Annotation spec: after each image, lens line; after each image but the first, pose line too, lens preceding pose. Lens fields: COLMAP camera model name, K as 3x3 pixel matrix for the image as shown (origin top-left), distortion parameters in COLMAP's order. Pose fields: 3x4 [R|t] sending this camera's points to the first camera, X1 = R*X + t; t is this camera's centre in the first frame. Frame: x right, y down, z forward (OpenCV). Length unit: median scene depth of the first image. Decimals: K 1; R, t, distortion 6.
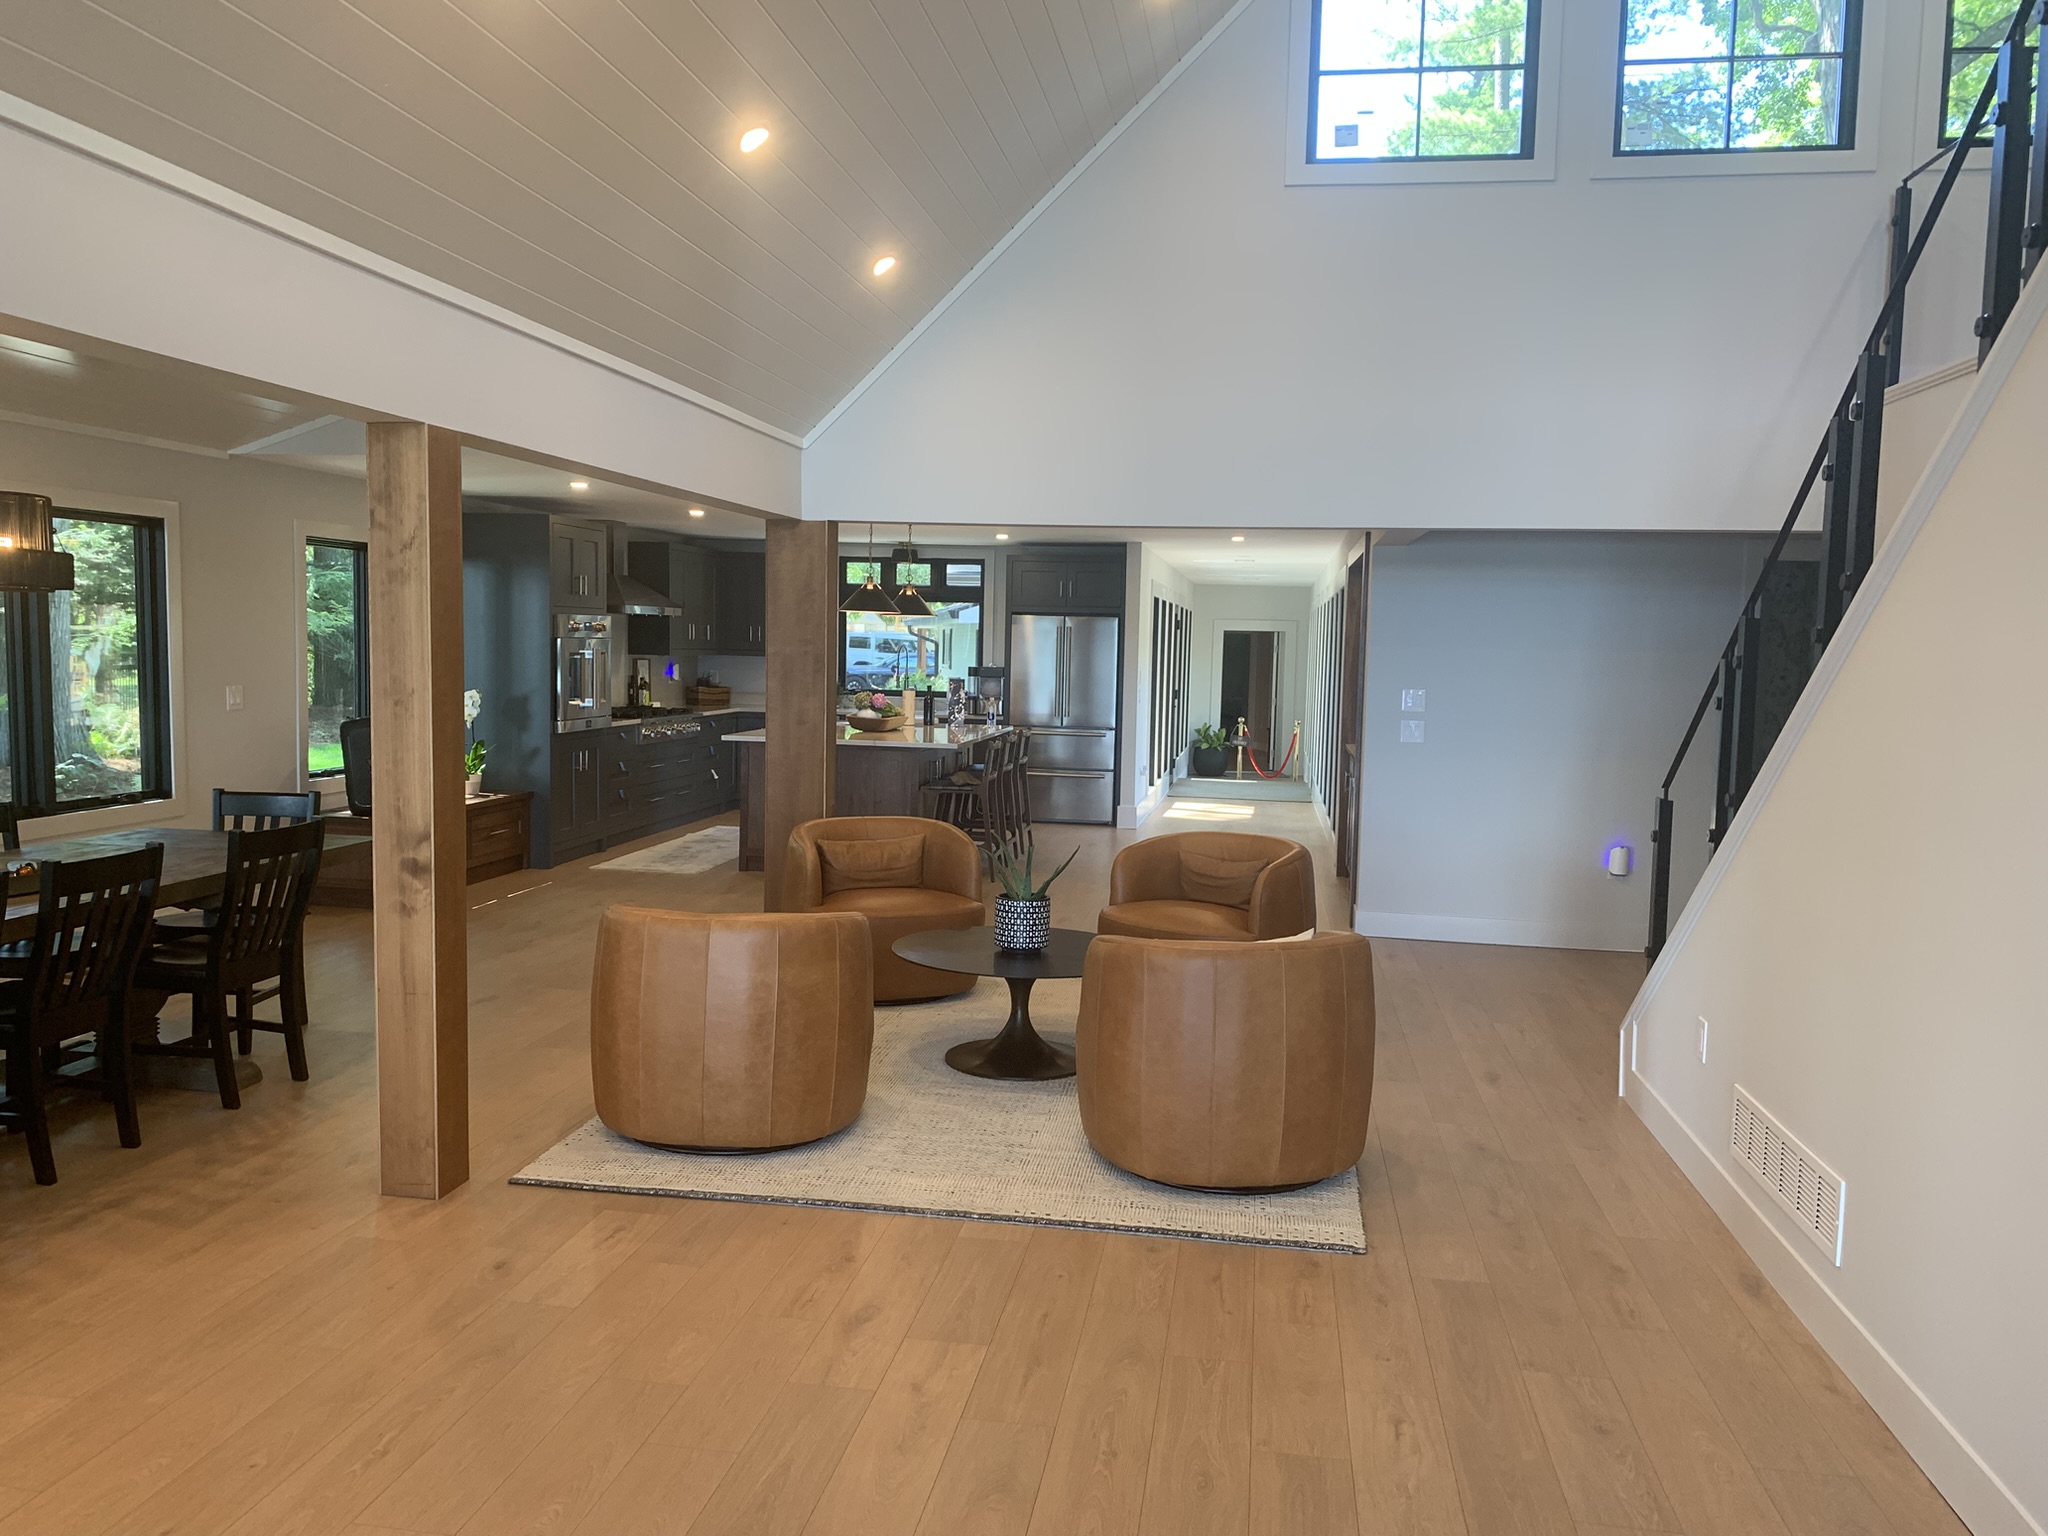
lens RADIAL K [[1565.1, 0, 1039.8], [0, 1565.1, 773.0], [0, 0, 1]] dist [0.015994, -0.013157]
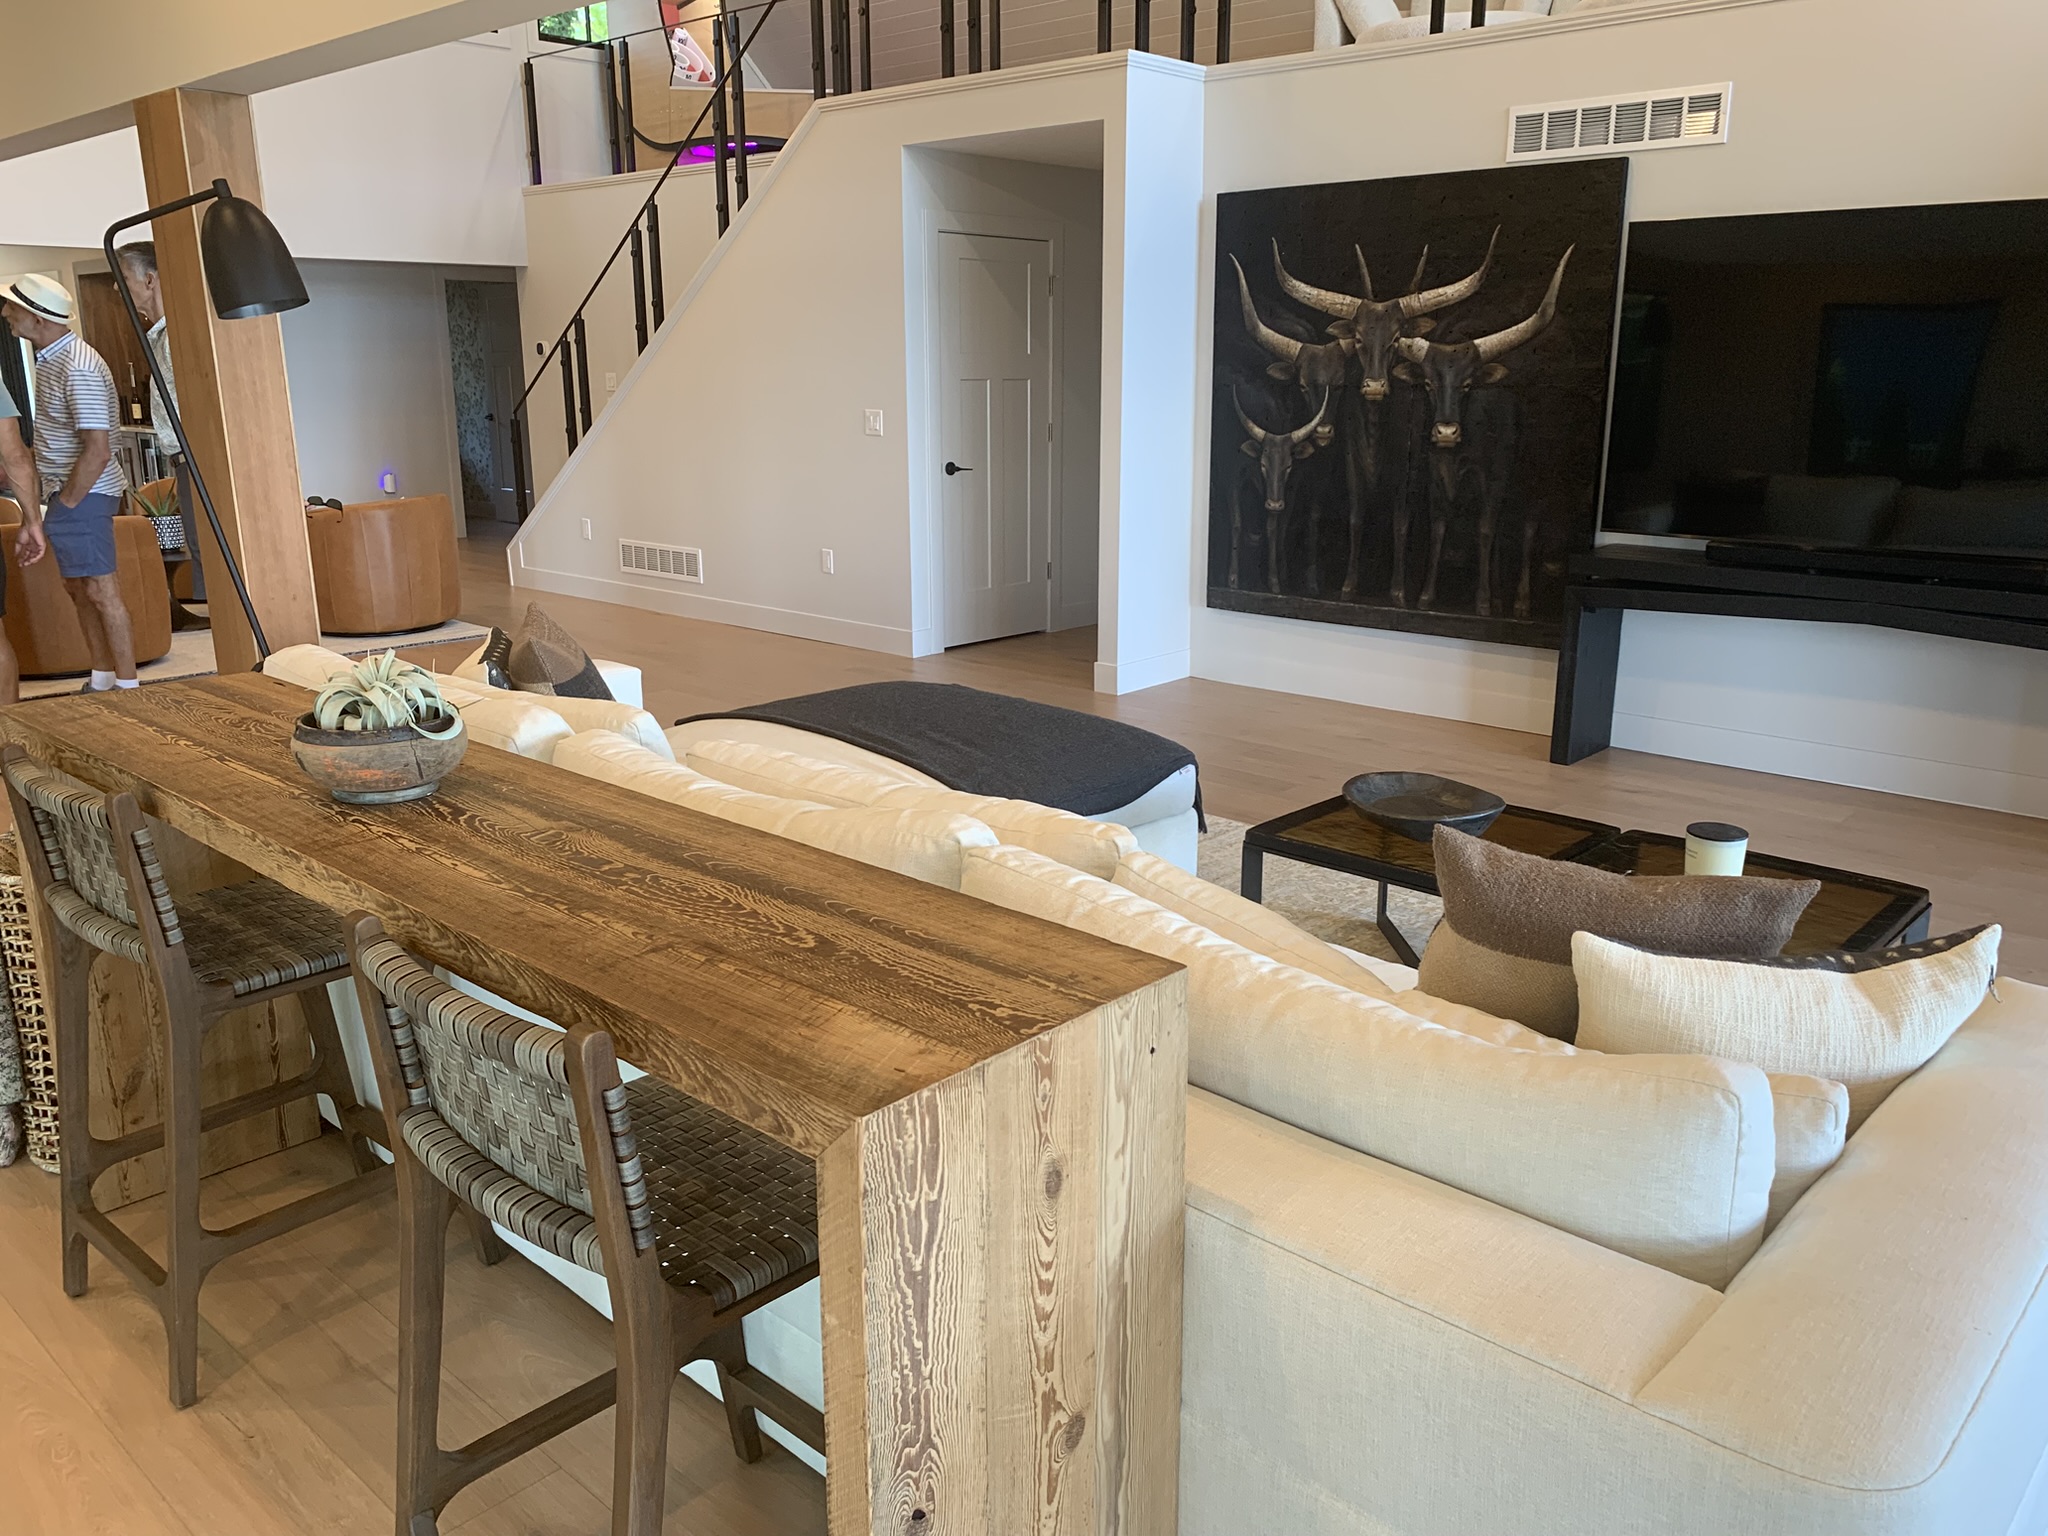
lens RADIAL K [[1565.1, 0, 1039.8], [0, 1565.1, 773.0], [0, 0, 1]] dist [0.015994, -0.013157]
pose [[0.549024, -0.240826, 0.800360, -0.999475], [0.083952, 0.968636, 0.233871, 0.046262], [-0.831580, -0.061209, 0.552023, -0.672397]]
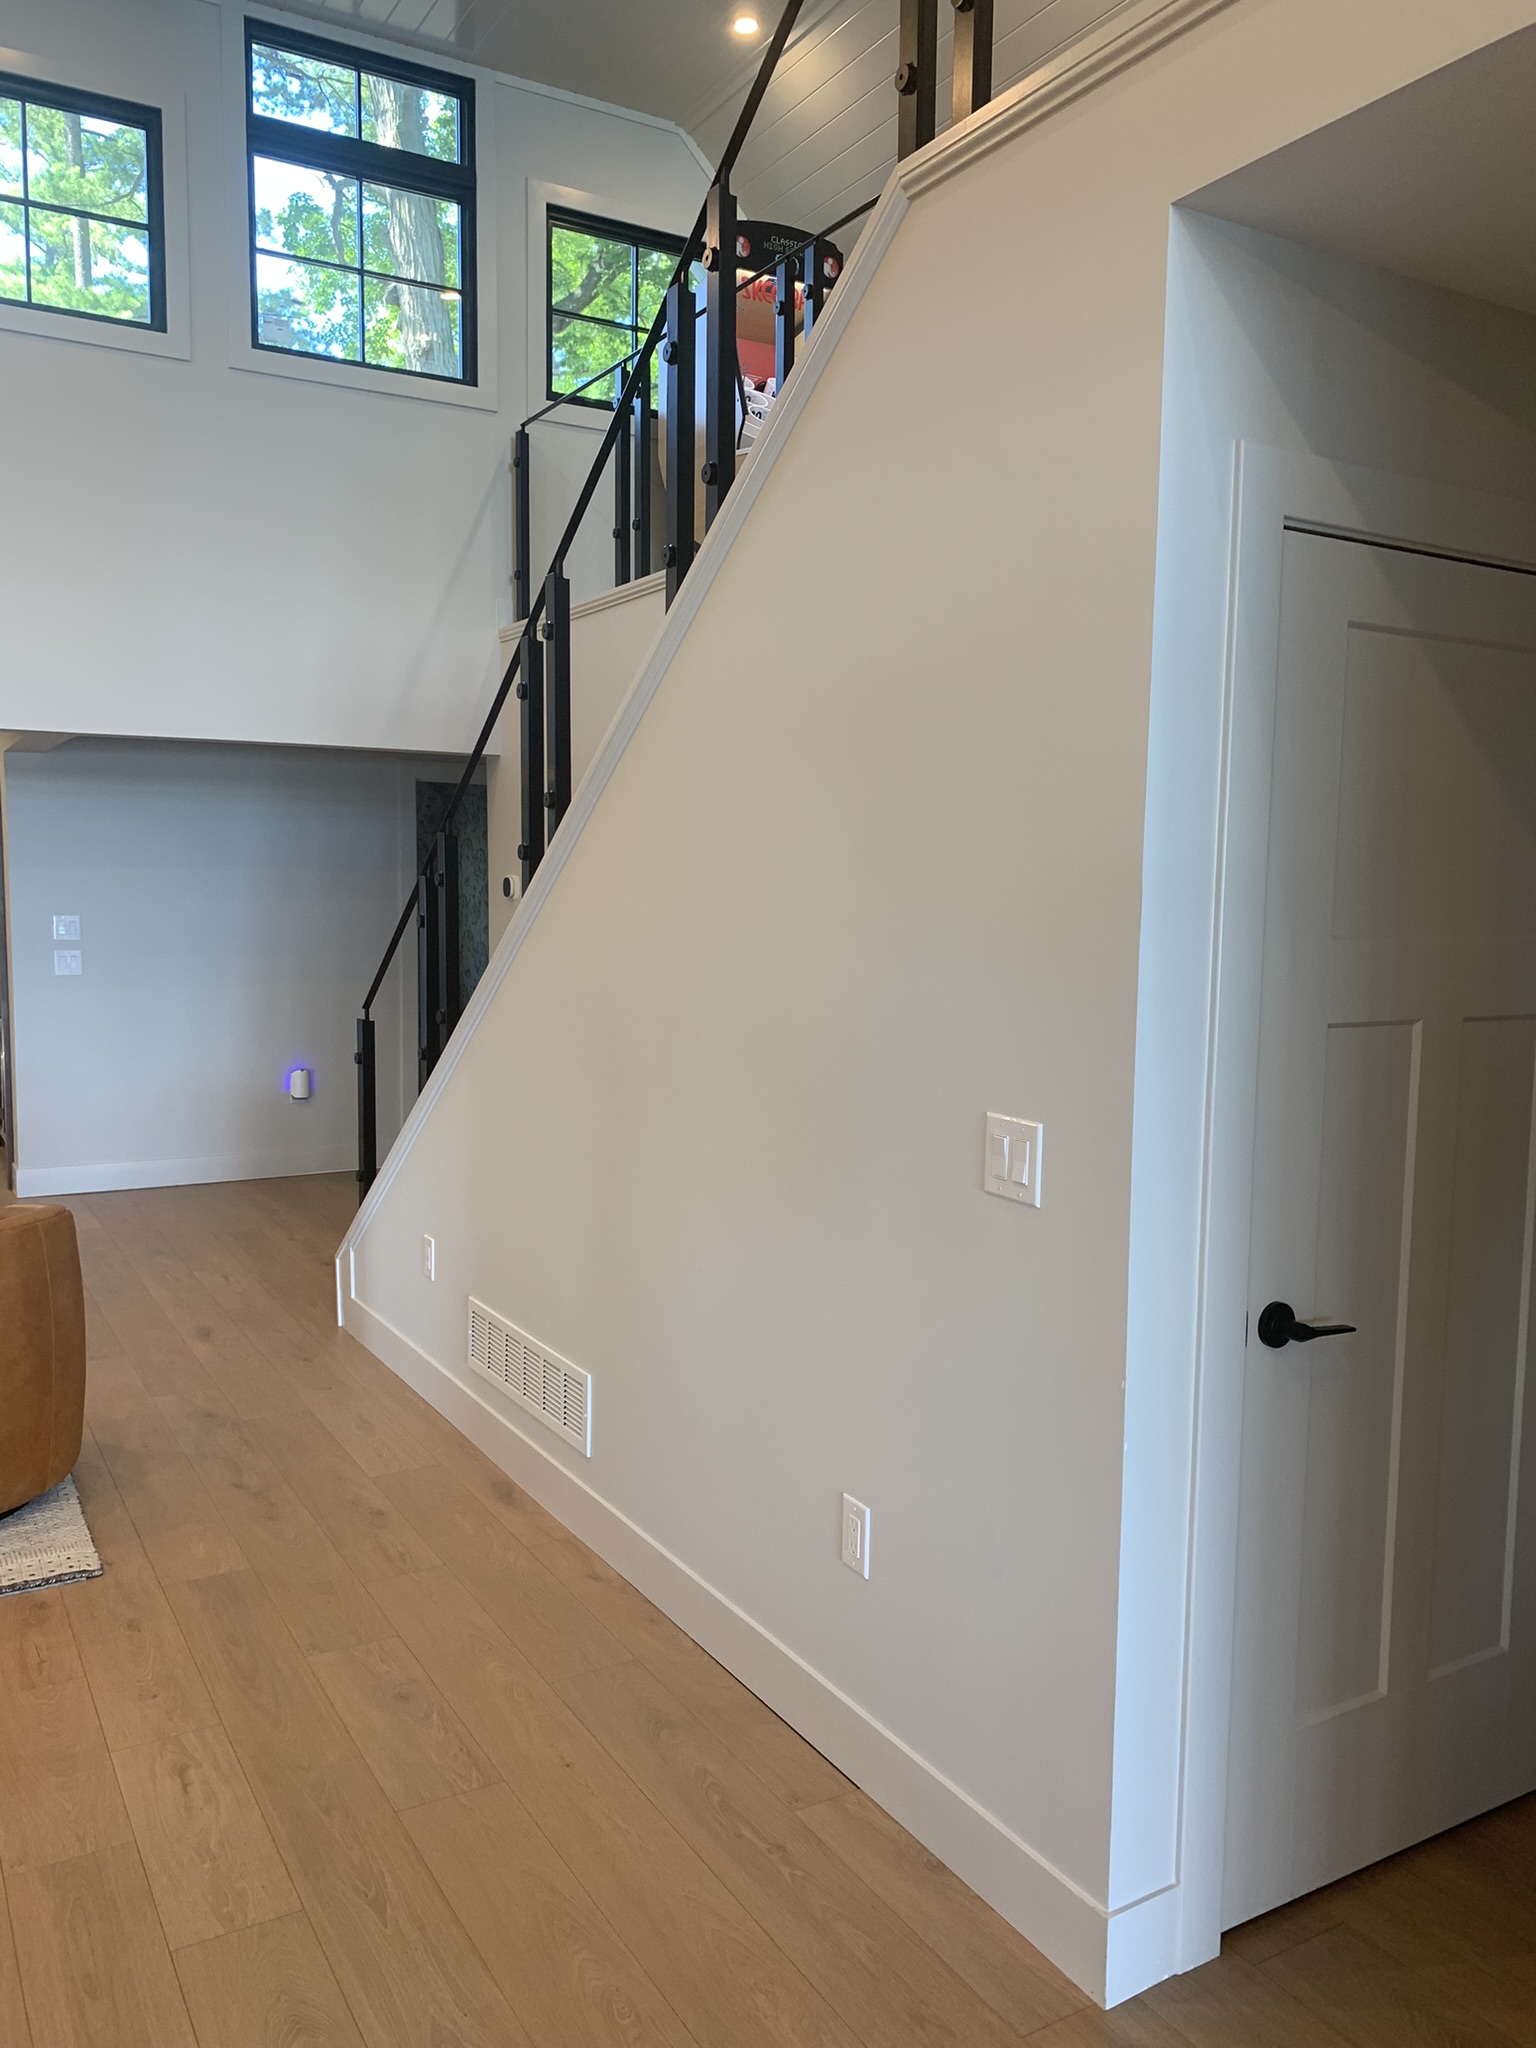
lens RADIAL K [[1554.9, 0, 761.5], [0, 1554.9, 1031.5], [0, 0, 1]] dist [0.011074, -0.002157]
pose [[0.778923, -0.077569, 0.622304, -0.018405], [0.062390, 0.996983, 0.046179, -0.006716], [-0.624009, 0.002856, 0.781412, 0.098268]]
